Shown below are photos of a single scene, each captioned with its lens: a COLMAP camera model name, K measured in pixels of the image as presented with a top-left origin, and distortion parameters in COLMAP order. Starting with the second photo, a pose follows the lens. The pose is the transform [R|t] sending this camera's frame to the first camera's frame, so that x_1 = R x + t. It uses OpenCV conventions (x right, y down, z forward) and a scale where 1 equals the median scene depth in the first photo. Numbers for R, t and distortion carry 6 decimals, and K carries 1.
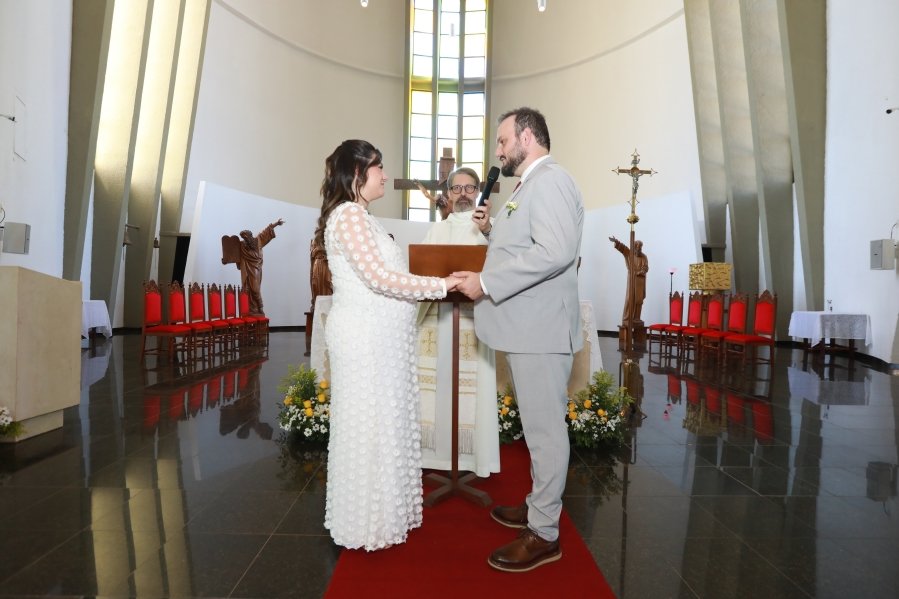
lens RADIAL K [[444.4, 0, 448.6], [0, 444.4, 297.4], [0, 0, 1]] dist [-0.054275, 0.027483]
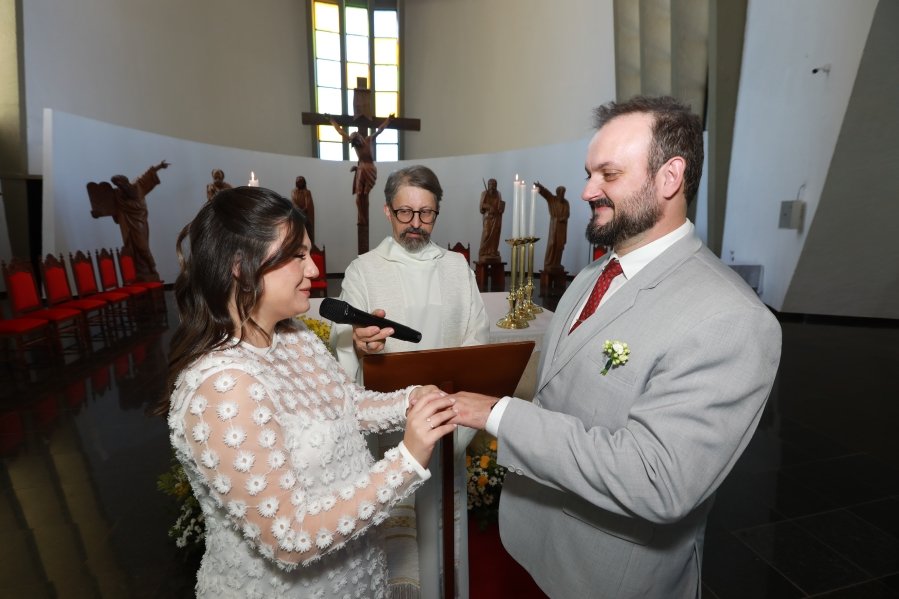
lens RADIAL K [[414.7, 0, 449.4], [0, 414.7, 298.6], [0, 0, 1]] dist [-0.054835, 0.019327]
pose [[0.978824, -0.051717, 0.198063, -0.016353], [0.014745, 0.982859, 0.183769, -0.053241], [-0.204172, -0.176957, 0.962808, 0.104925]]
